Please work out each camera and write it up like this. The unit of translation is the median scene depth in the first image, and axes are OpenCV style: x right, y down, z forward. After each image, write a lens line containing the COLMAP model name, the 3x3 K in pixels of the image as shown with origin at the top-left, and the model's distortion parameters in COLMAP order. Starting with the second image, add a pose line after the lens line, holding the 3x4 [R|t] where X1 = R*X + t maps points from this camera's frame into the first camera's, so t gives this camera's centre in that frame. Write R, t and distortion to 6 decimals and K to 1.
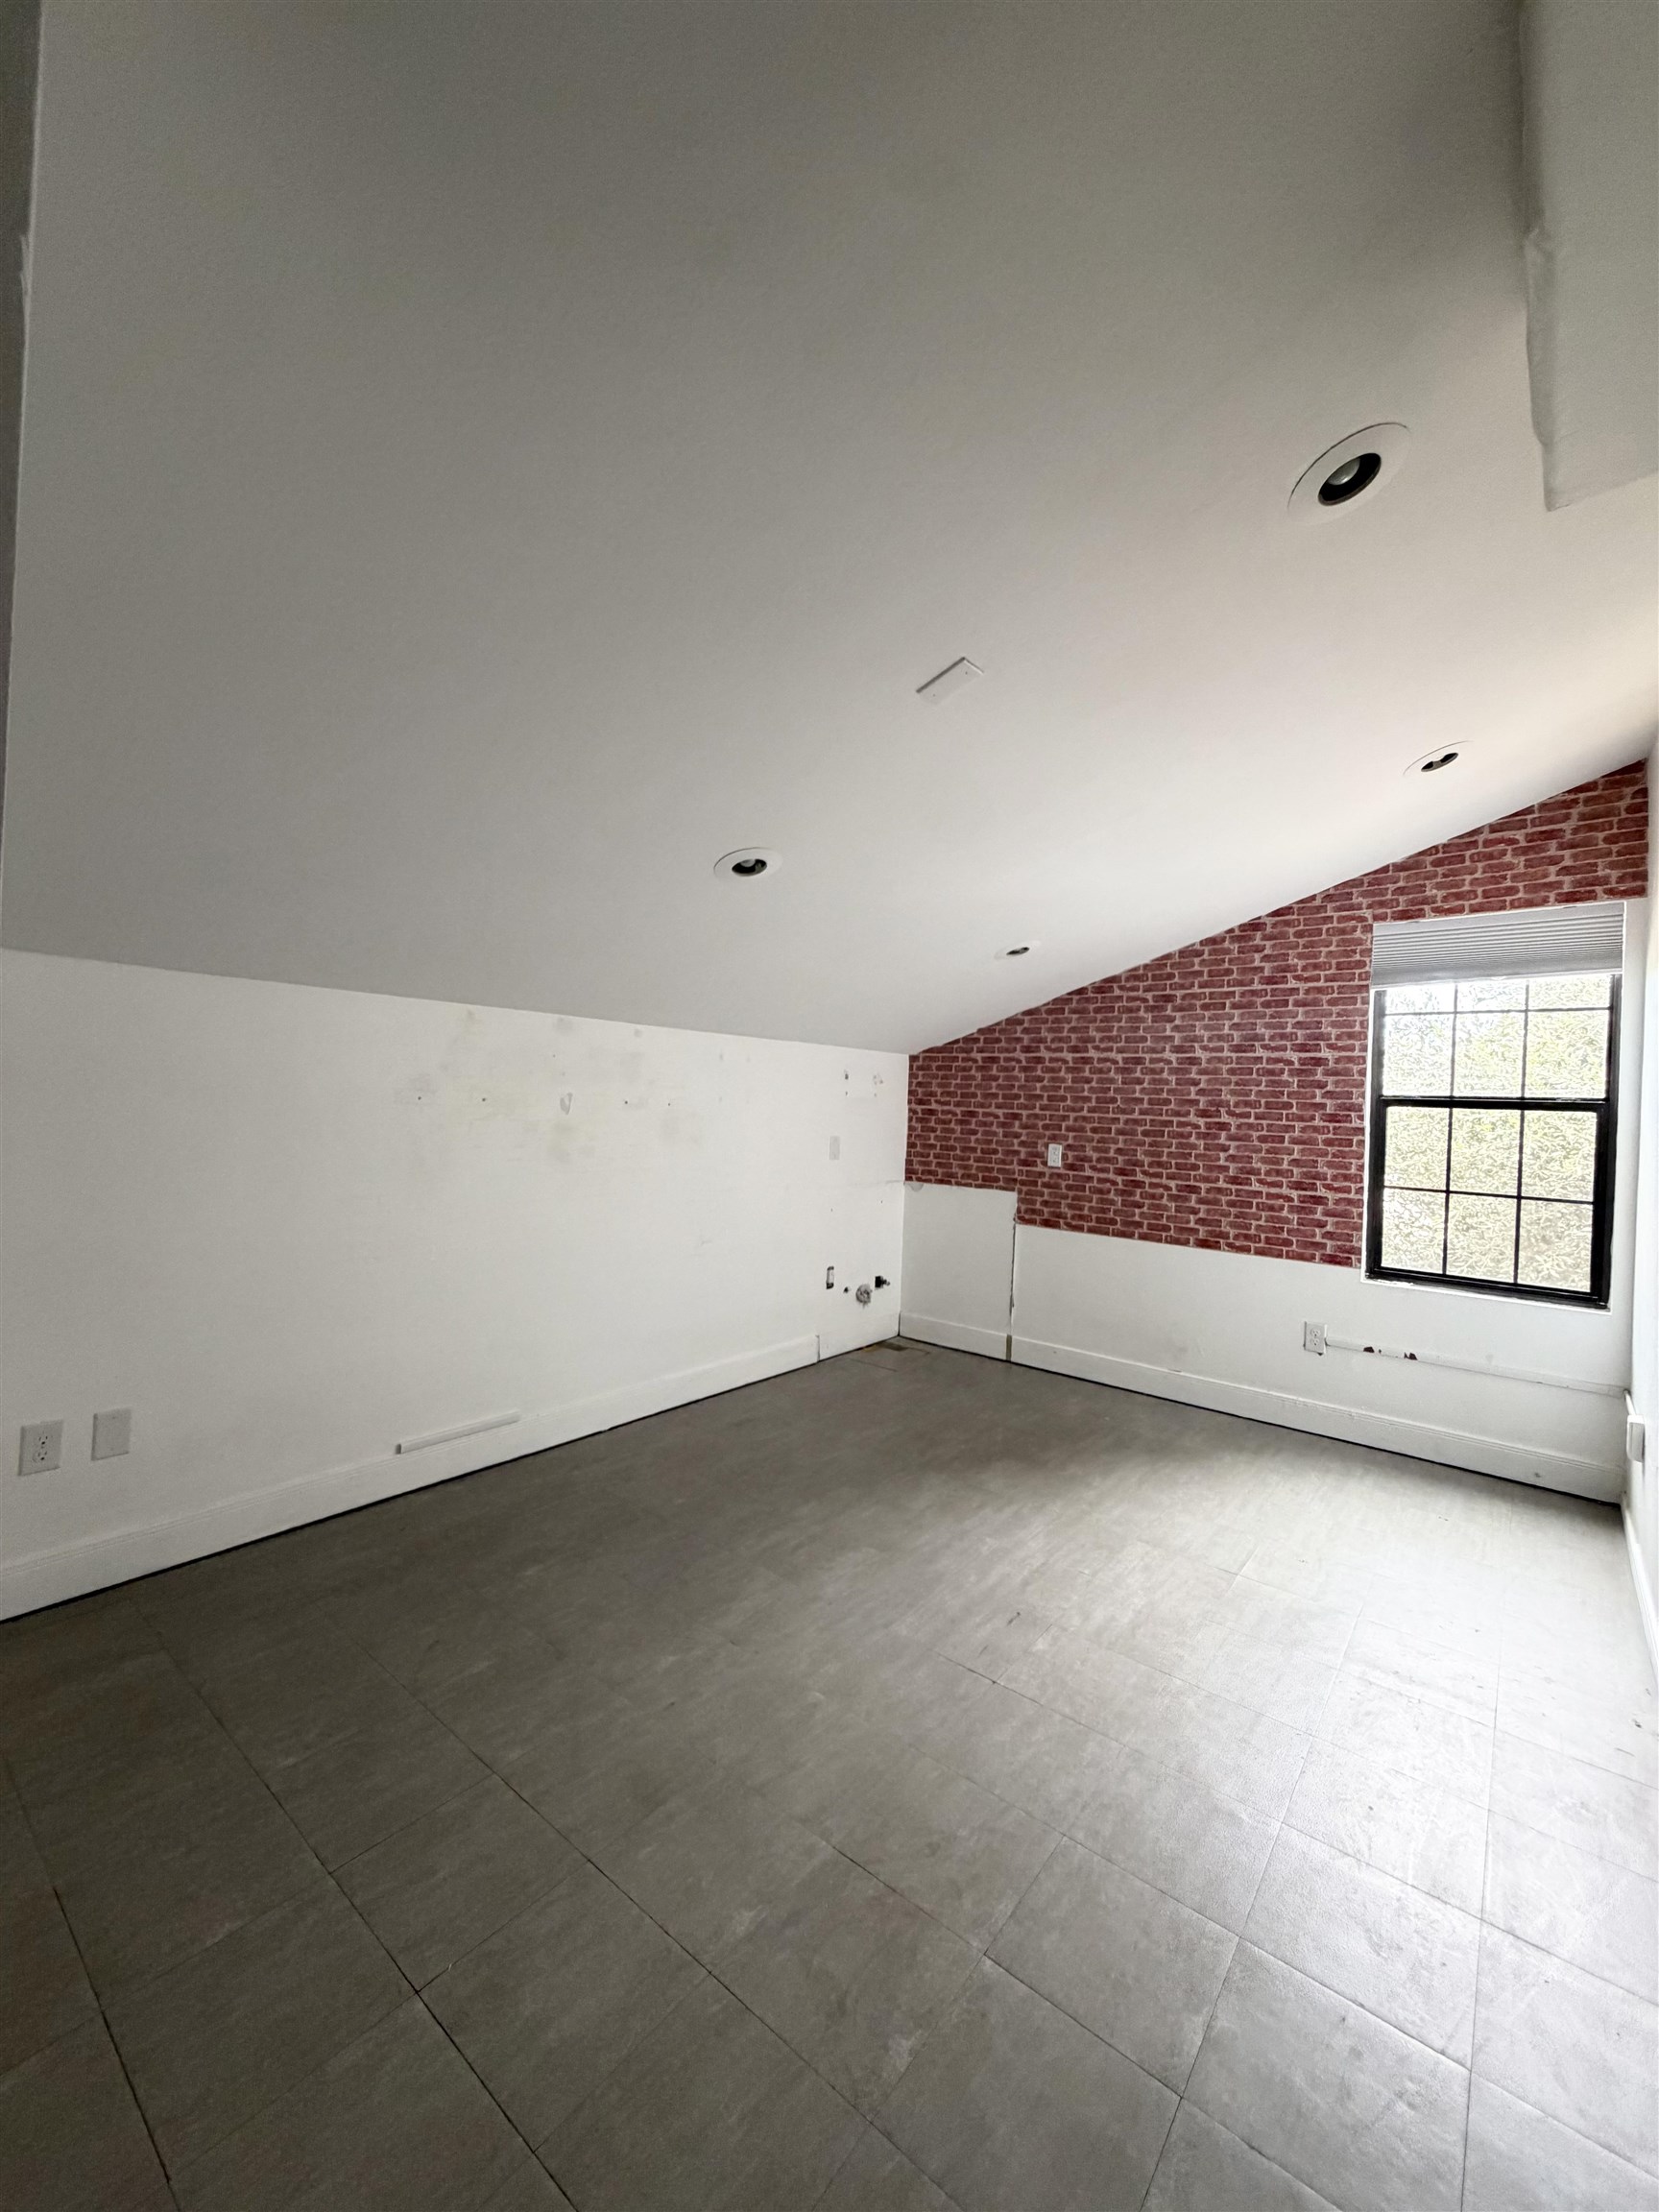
lens RADIAL K [[882.1, 0, 824.3], [0, 882.1, 1102.0], [0, 0, 1]] dist [0.001415, 0.000442]
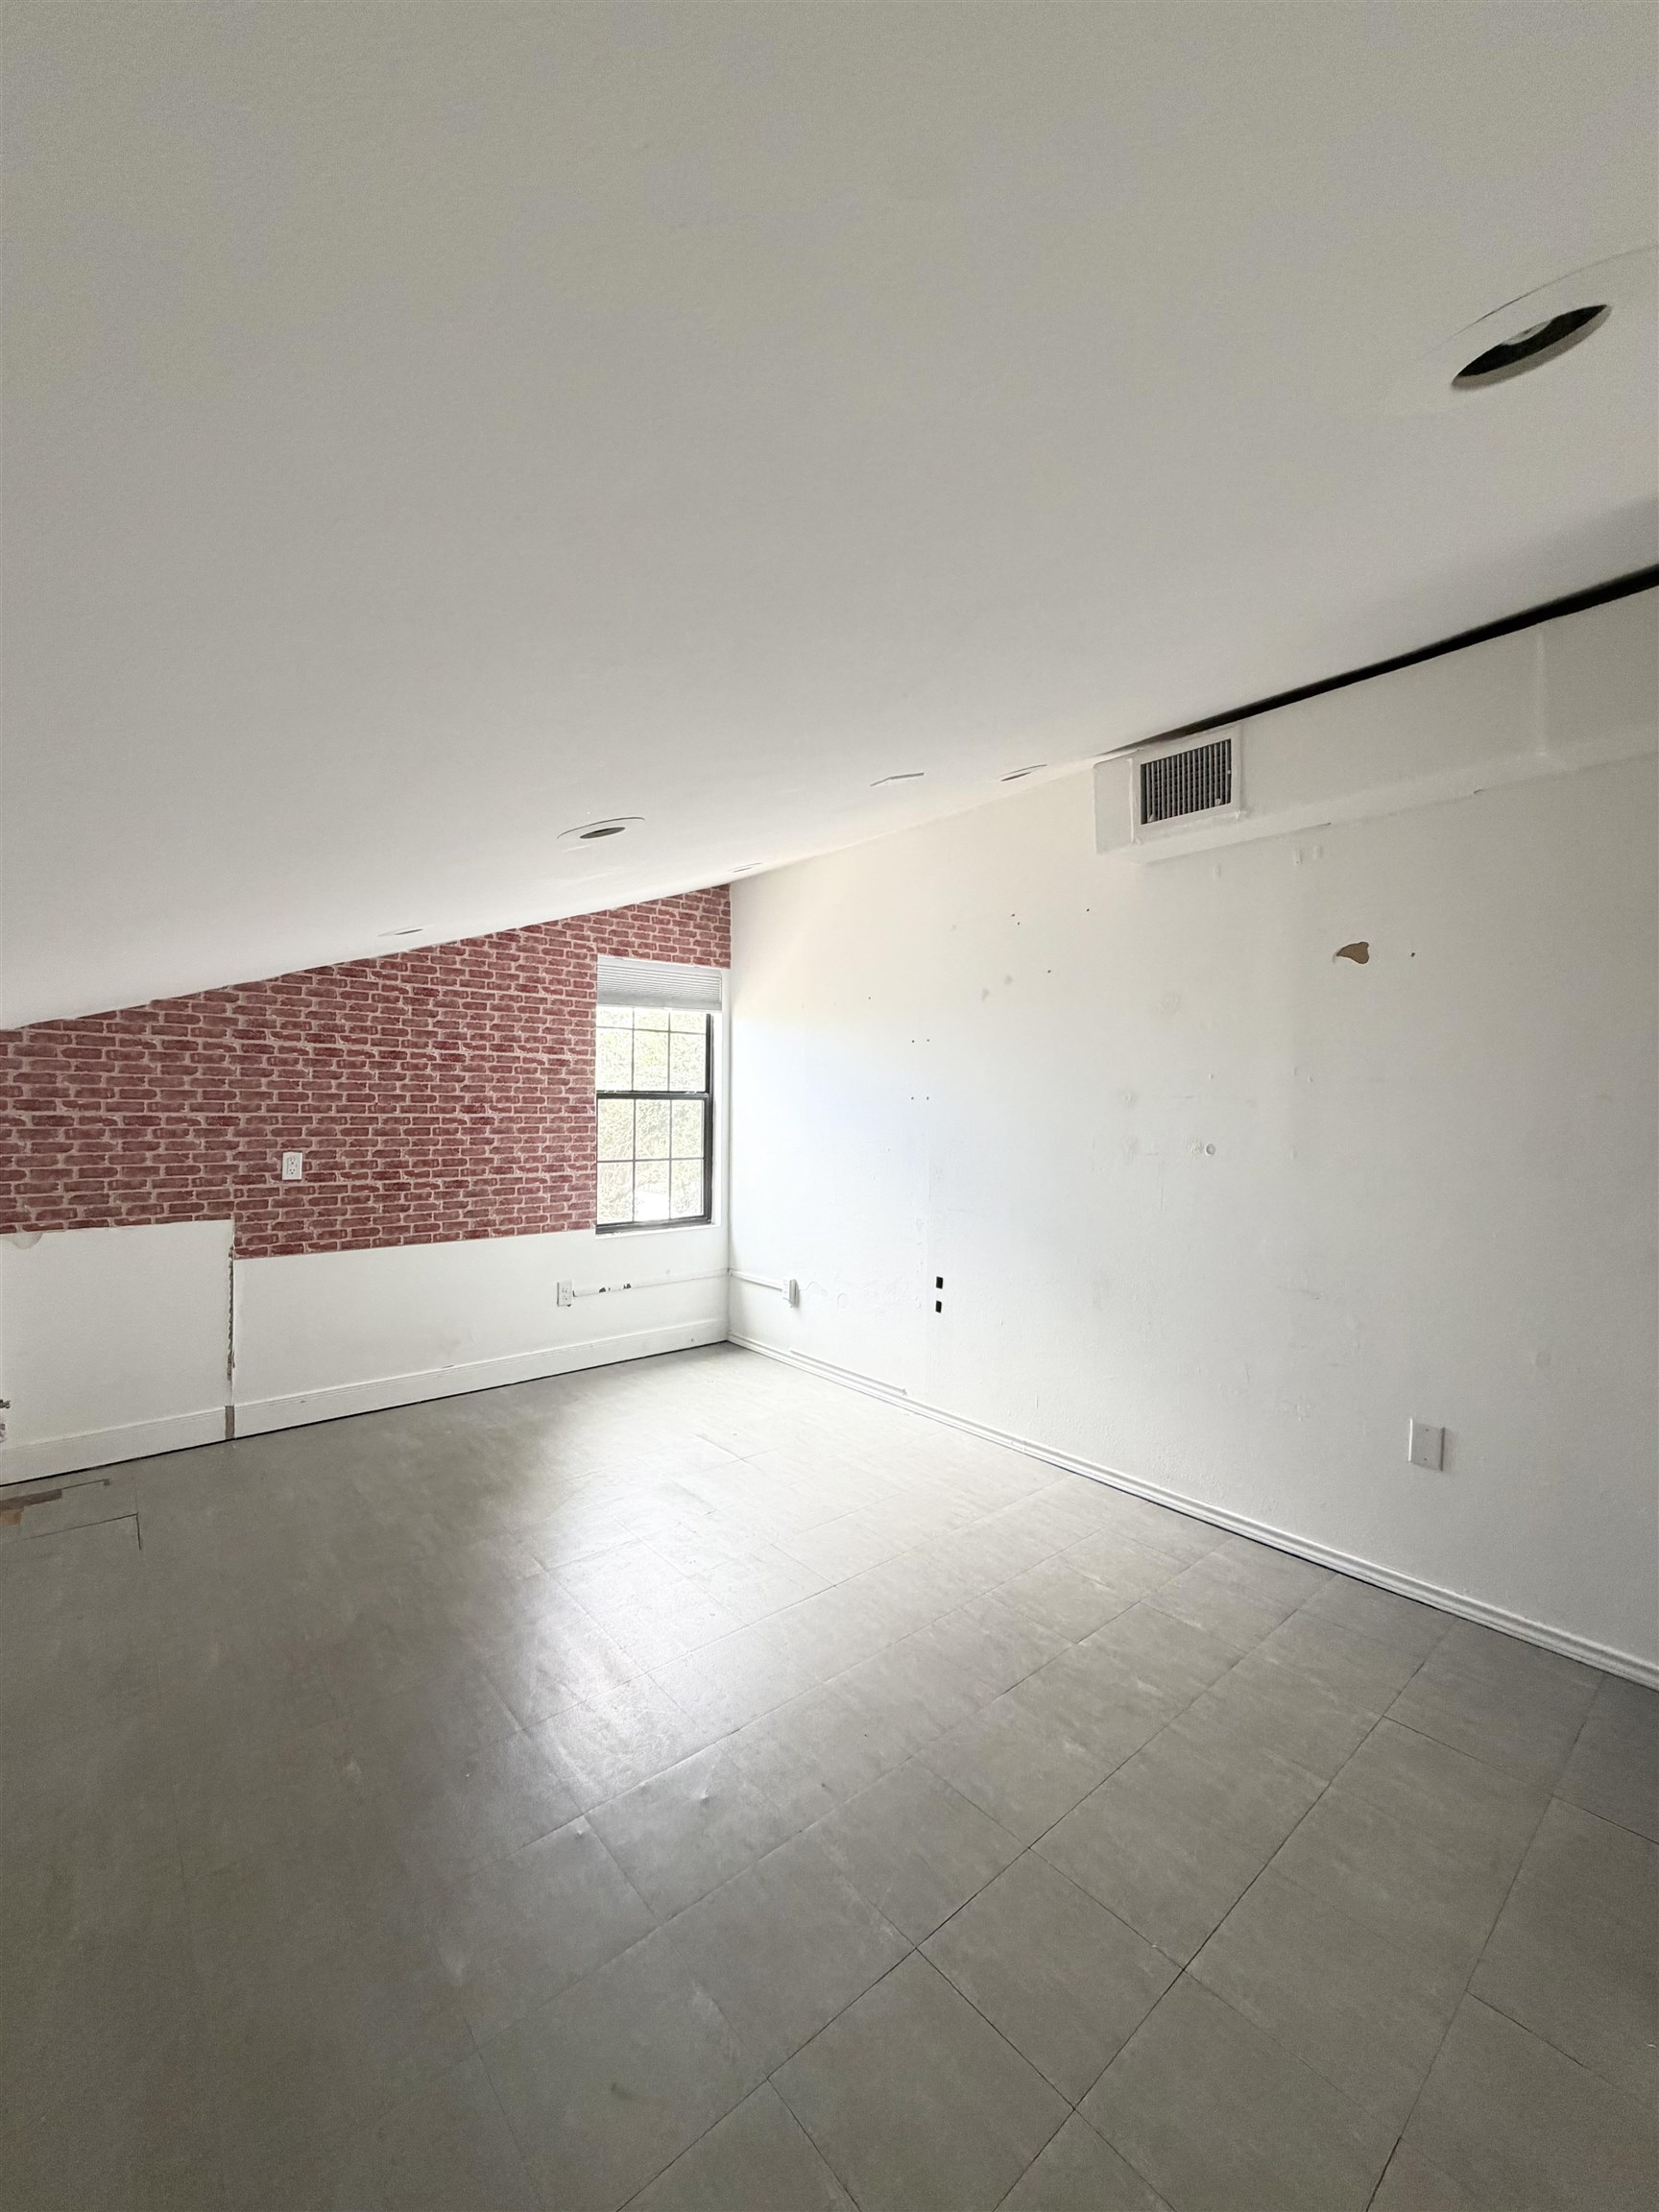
lens RADIAL K [[882.1, 0, 823.5], [0, 882.1, 1107.0], [0, 0, 1]] dist [0.001415, 0.000442]
pose [[0.188202, -0.032723, 0.981585, -0.502054], [0.004258, 0.999463, 0.032503, -0.021361], [-0.982121, -0.001937, 0.188240, 0.398866]]
